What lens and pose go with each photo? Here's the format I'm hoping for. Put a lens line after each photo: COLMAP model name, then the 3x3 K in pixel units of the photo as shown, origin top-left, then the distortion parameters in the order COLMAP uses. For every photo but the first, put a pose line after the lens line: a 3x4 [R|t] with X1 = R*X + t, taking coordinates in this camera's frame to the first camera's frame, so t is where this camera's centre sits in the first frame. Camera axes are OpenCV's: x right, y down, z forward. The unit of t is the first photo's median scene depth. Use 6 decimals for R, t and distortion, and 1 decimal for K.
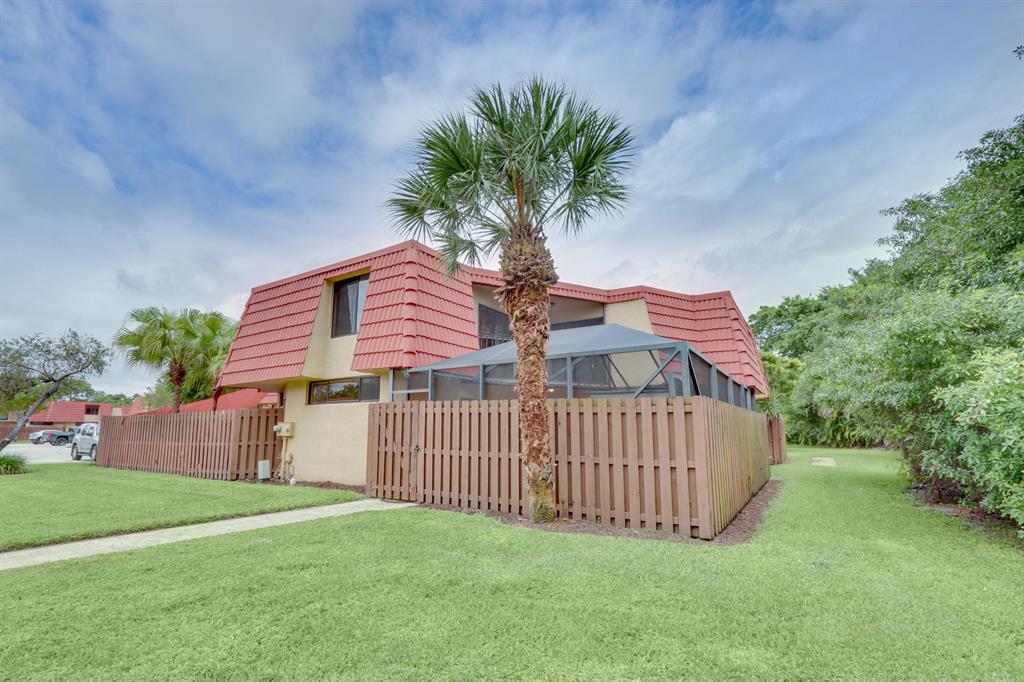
lens RADIAL K [[480.1, 0, 504.7], [0, 480.1, 353.2], [0, 0, 1]] dist [-0.017864, 0.000411]
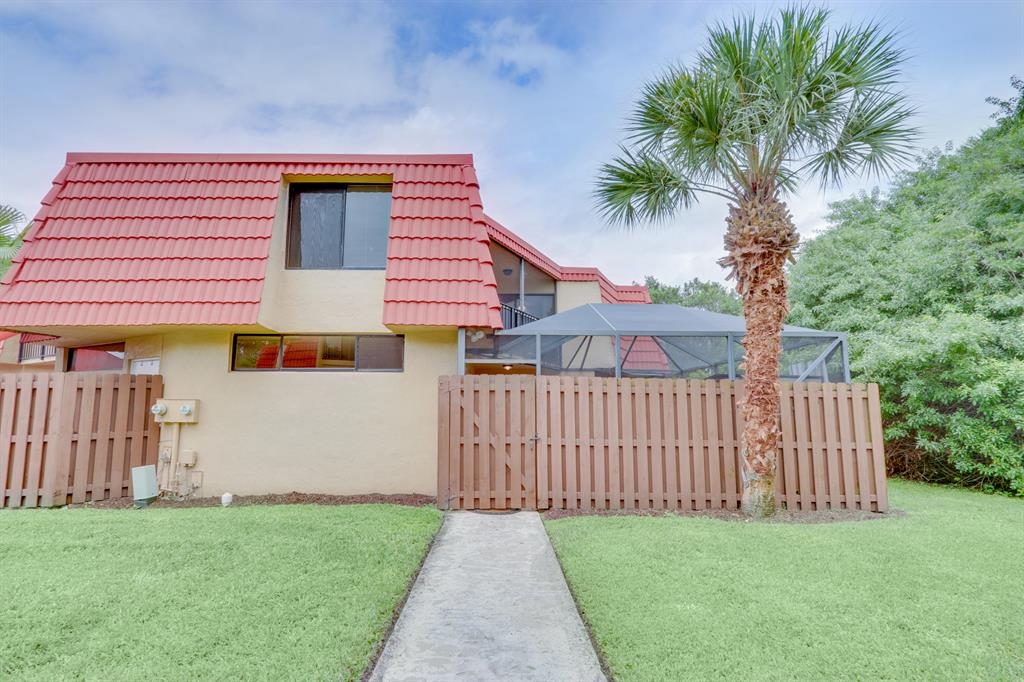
lens RADIAL K [[470.1, 0, 510.8], [0, 470.1, 355.2], [0, 0, 1]] dist [-0.024321, 0.006237]
pose [[0.822243, 0.065268, 0.565381, -0.464506], [-0.093499, 0.995396, 0.021068, 0.042035], [-0.561403, -0.070186, 0.824561, 0.311455]]
